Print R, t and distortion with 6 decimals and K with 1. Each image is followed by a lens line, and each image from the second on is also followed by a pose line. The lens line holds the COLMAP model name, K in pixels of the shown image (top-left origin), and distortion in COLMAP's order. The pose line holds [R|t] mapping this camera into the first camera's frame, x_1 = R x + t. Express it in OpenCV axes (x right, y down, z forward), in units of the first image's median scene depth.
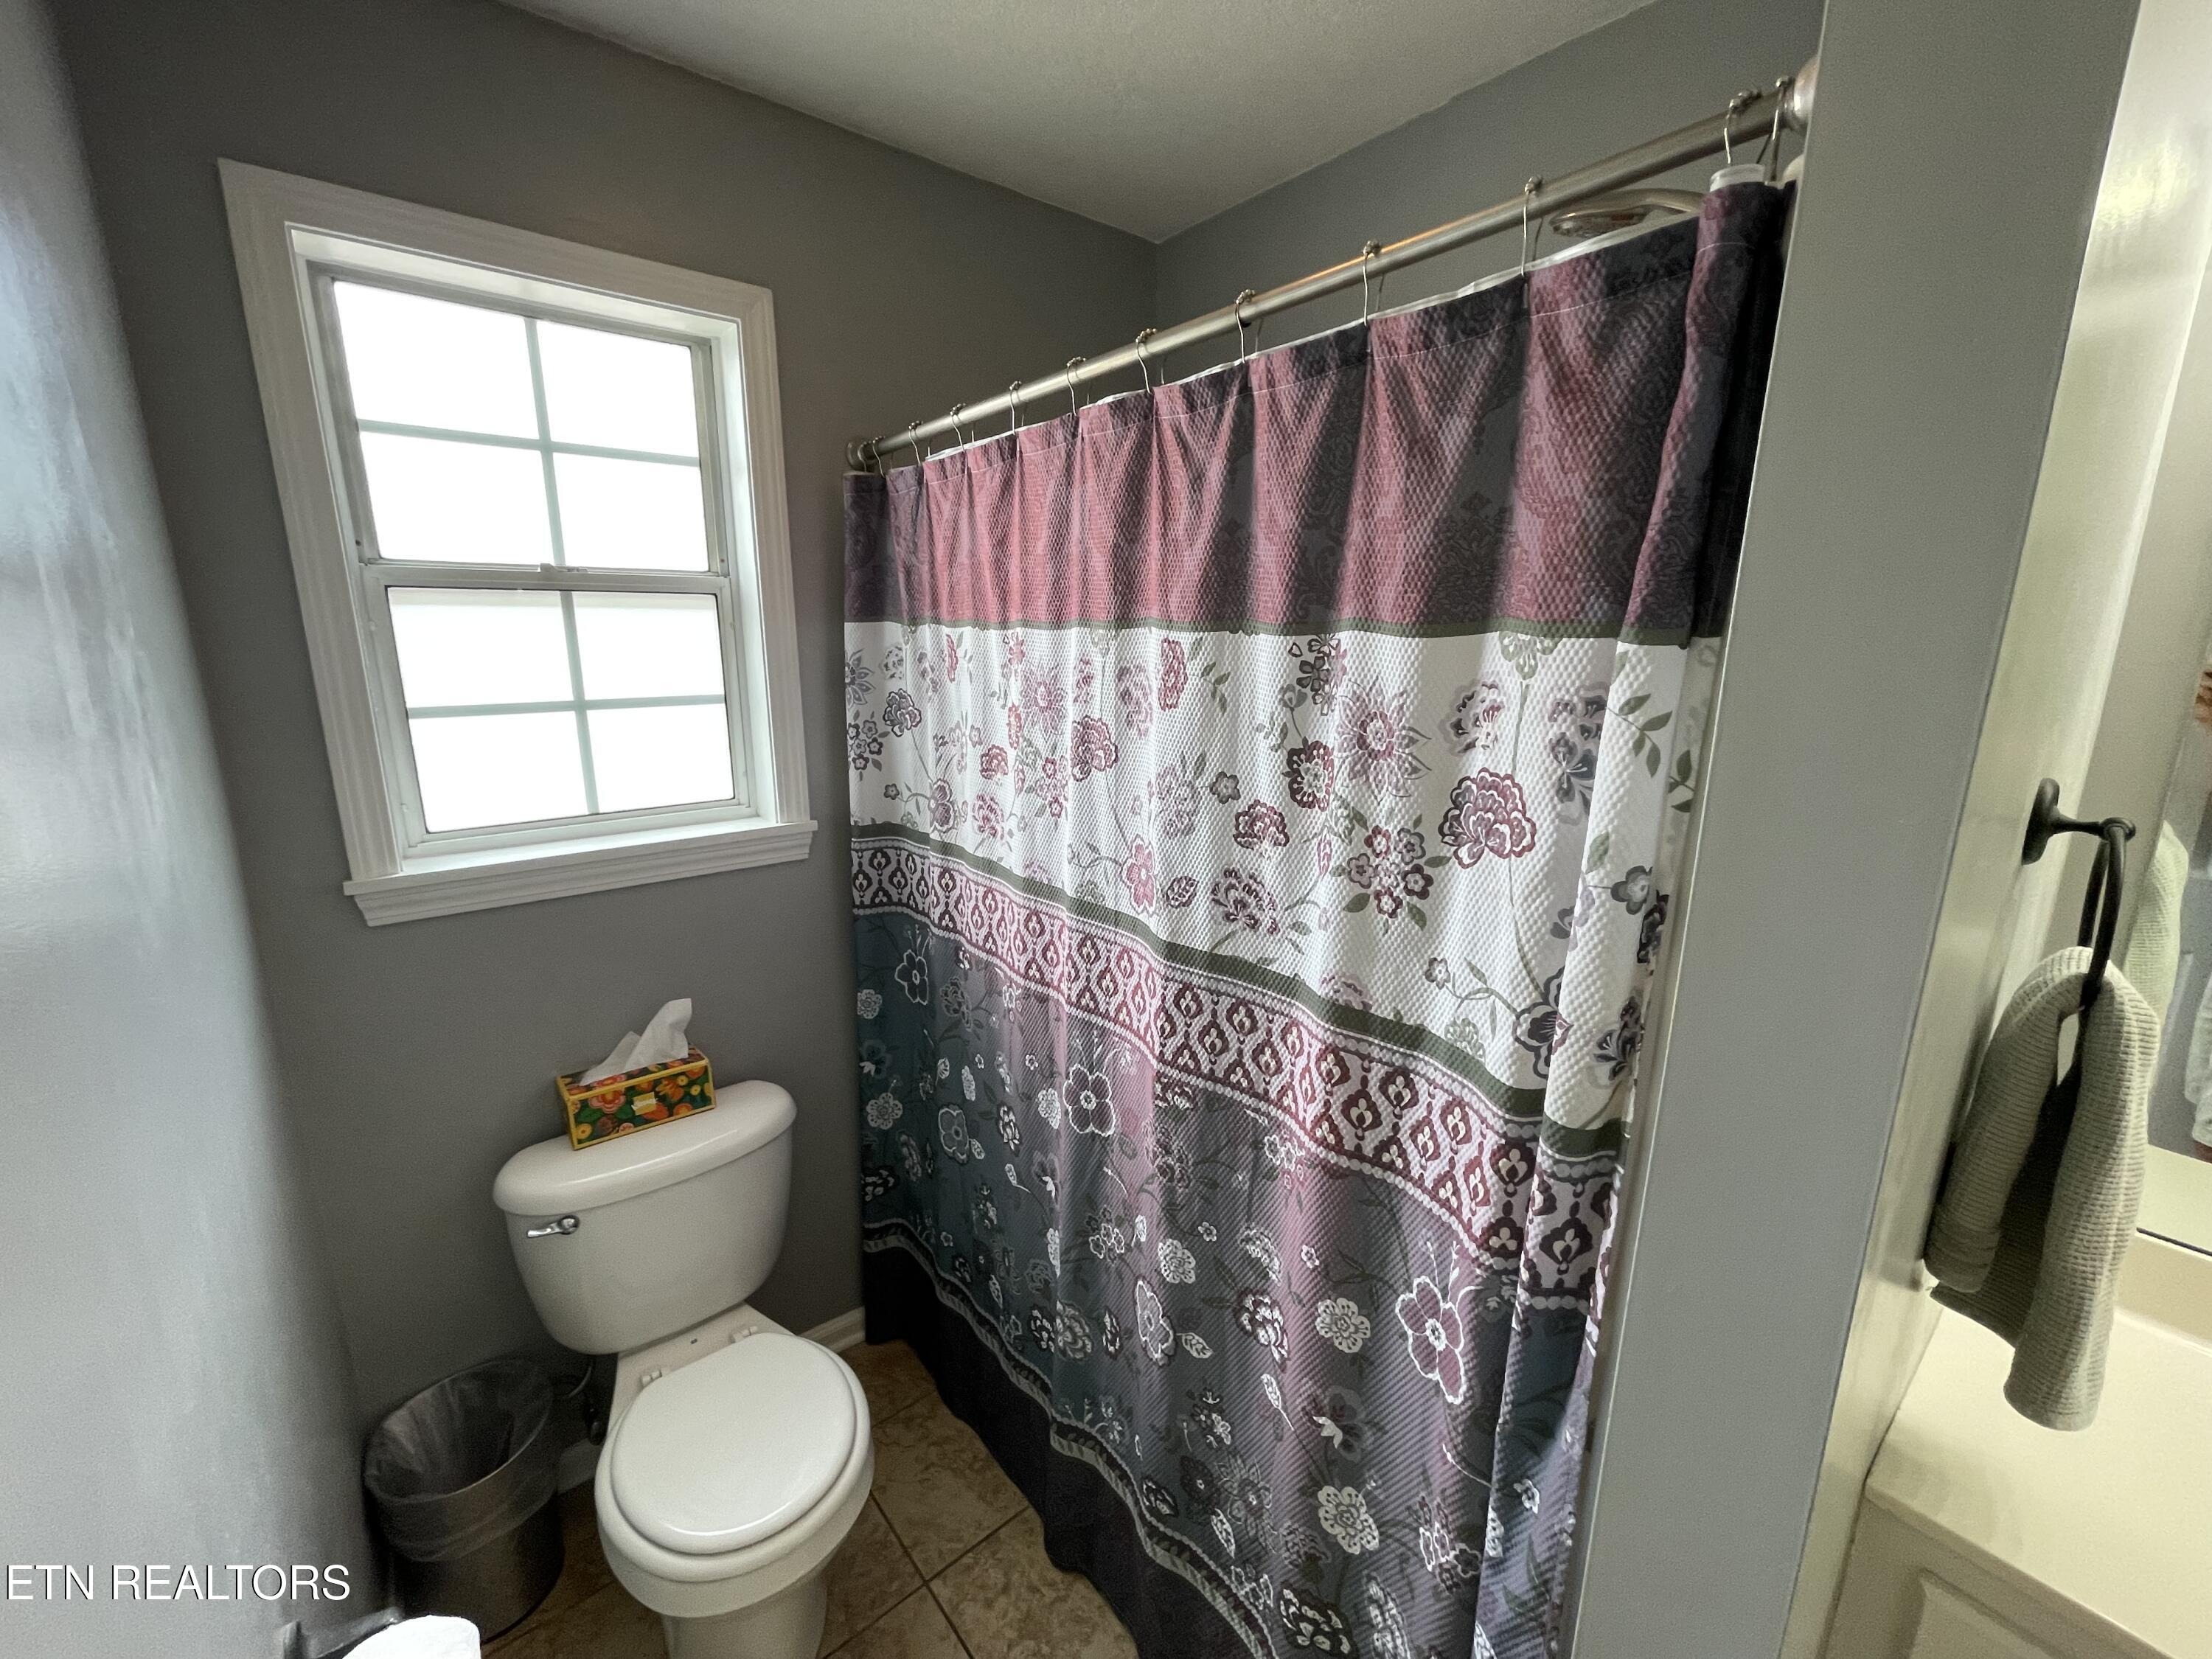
lens RADIAL K [[894.7, 0, 1103.8], [0, 894.7, 831.1], [0, 0, 1]] dist [0.000711, 0.000305]
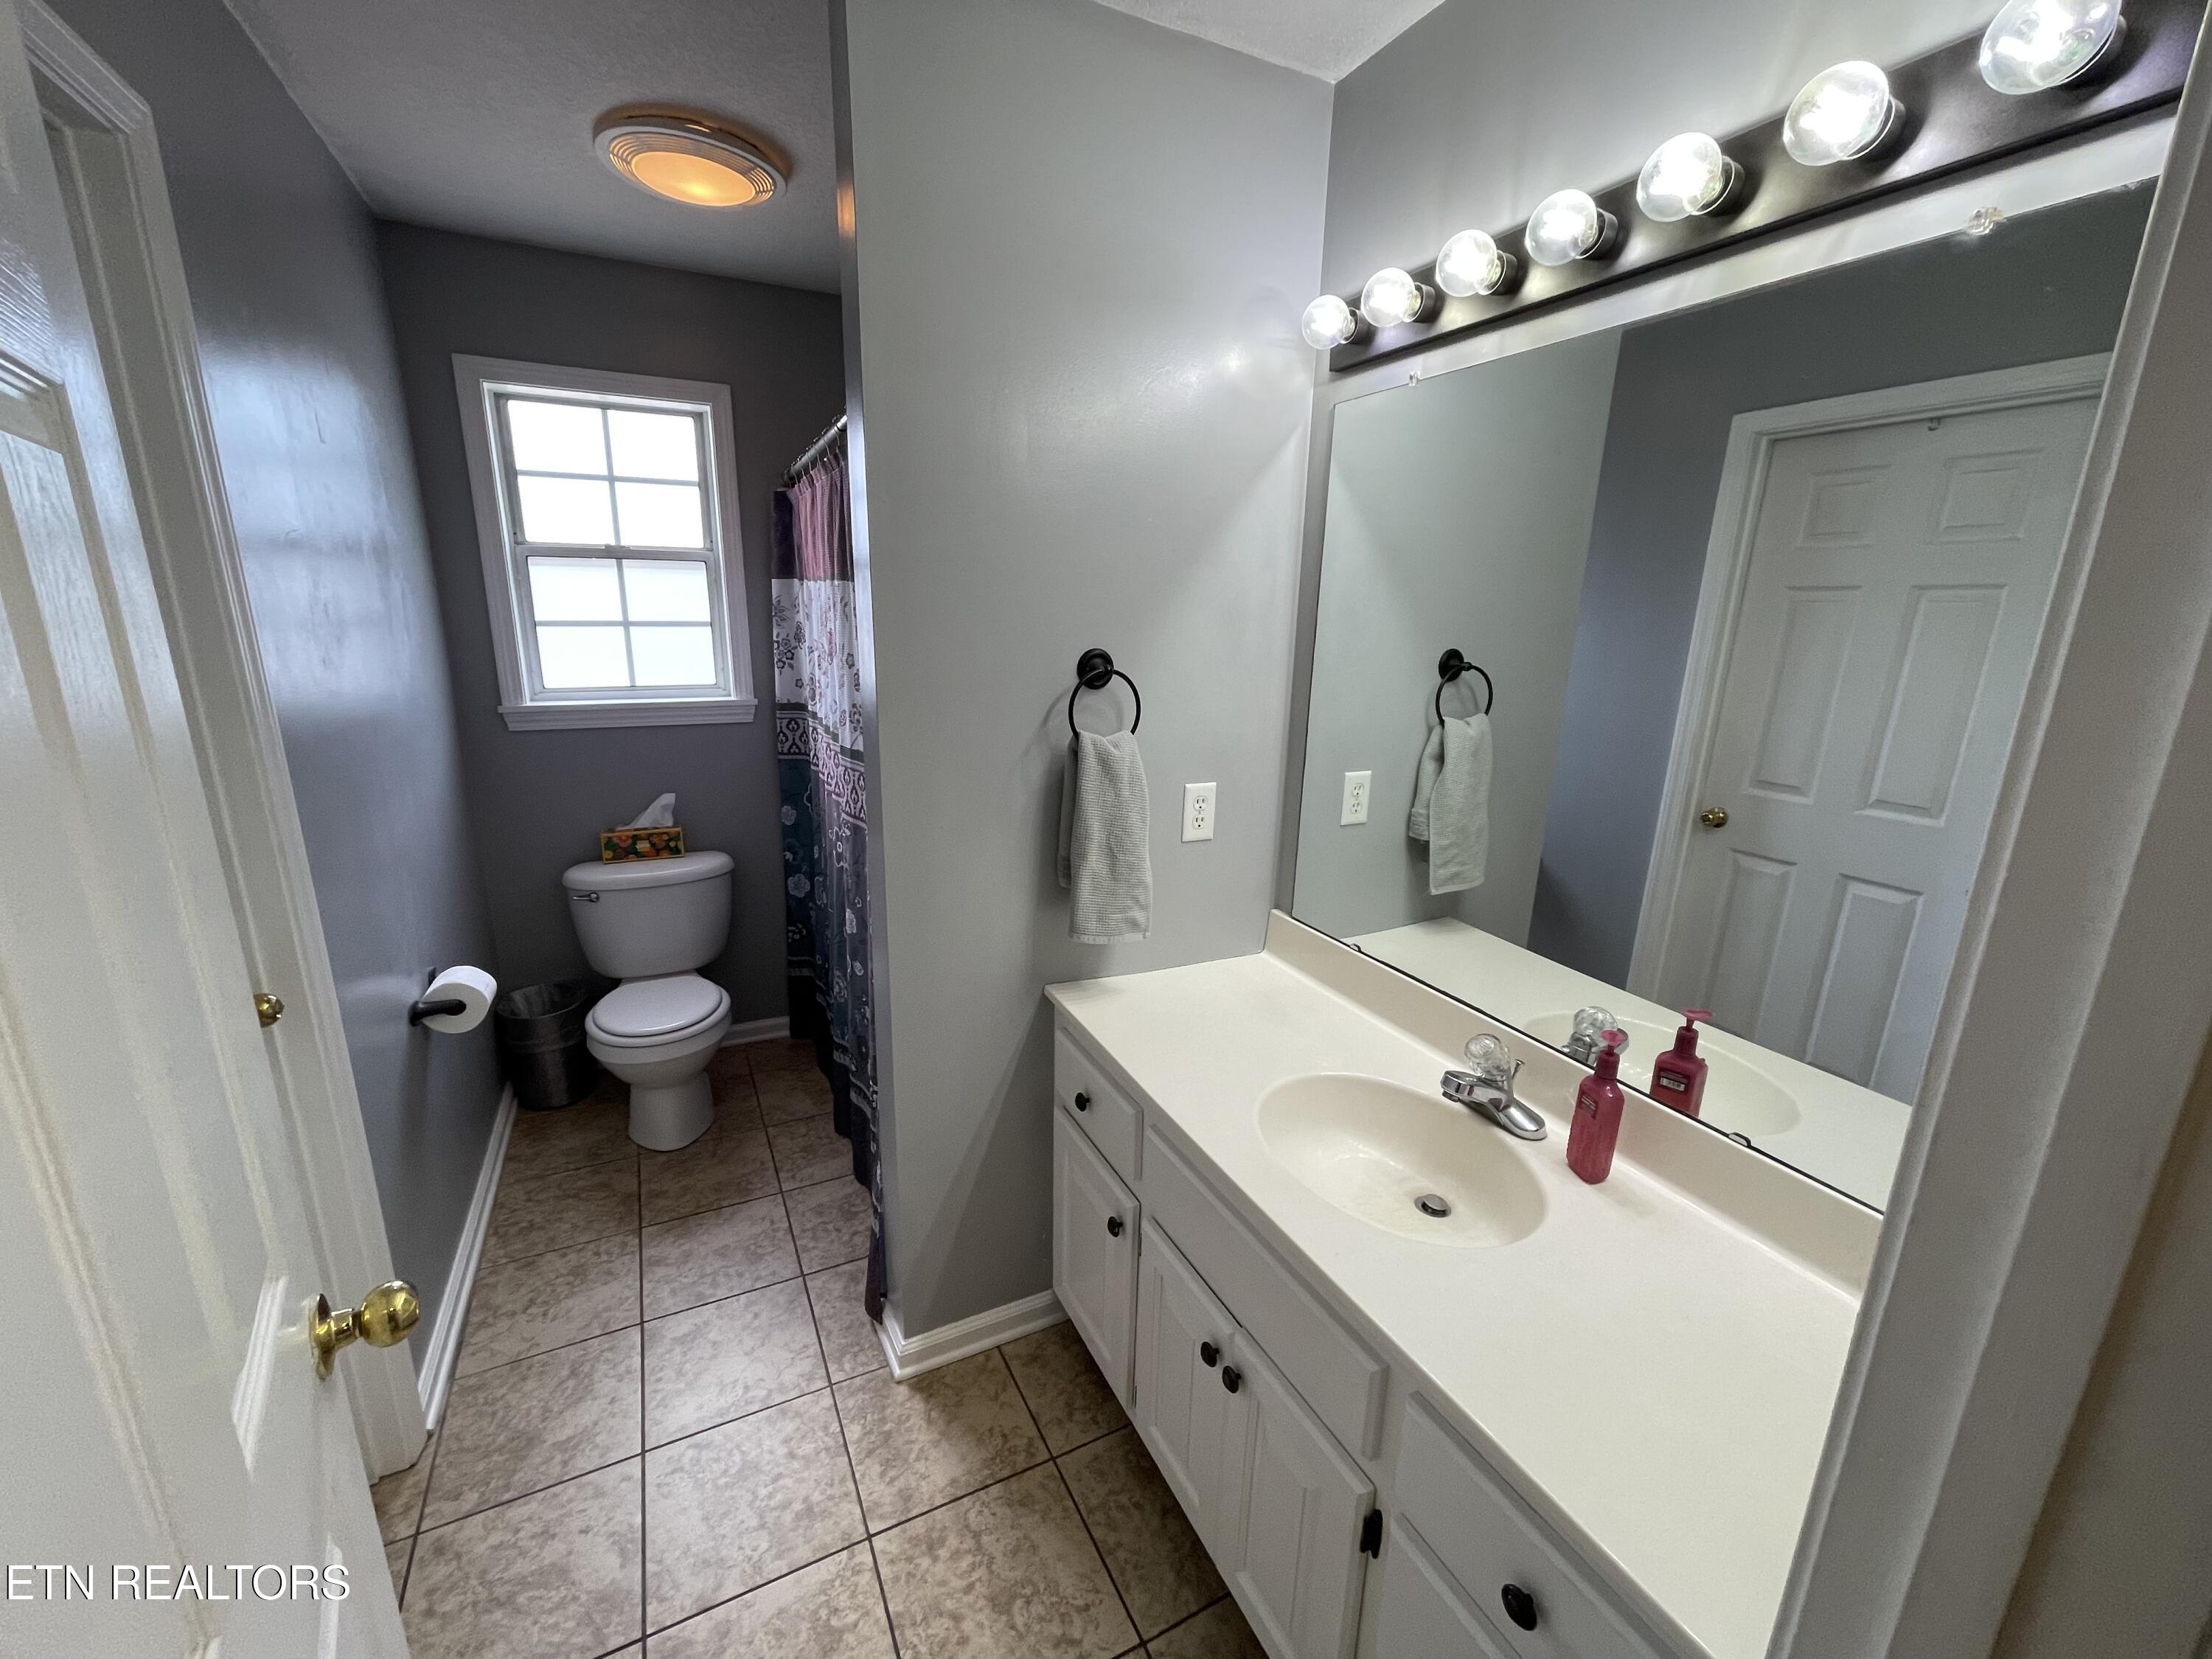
lens RADIAL K [[894.7, 0, 1103.8], [0, 894.7, 831.1], [0, 0, 1]] dist [0.000711, 0.000305]
pose [[0.972117, 0.070267, -0.223720, 0.781300], [-0.064605, 0.997380, 0.032537, 0.154780], [0.225420, -0.017177, 0.974110, -0.539826]]
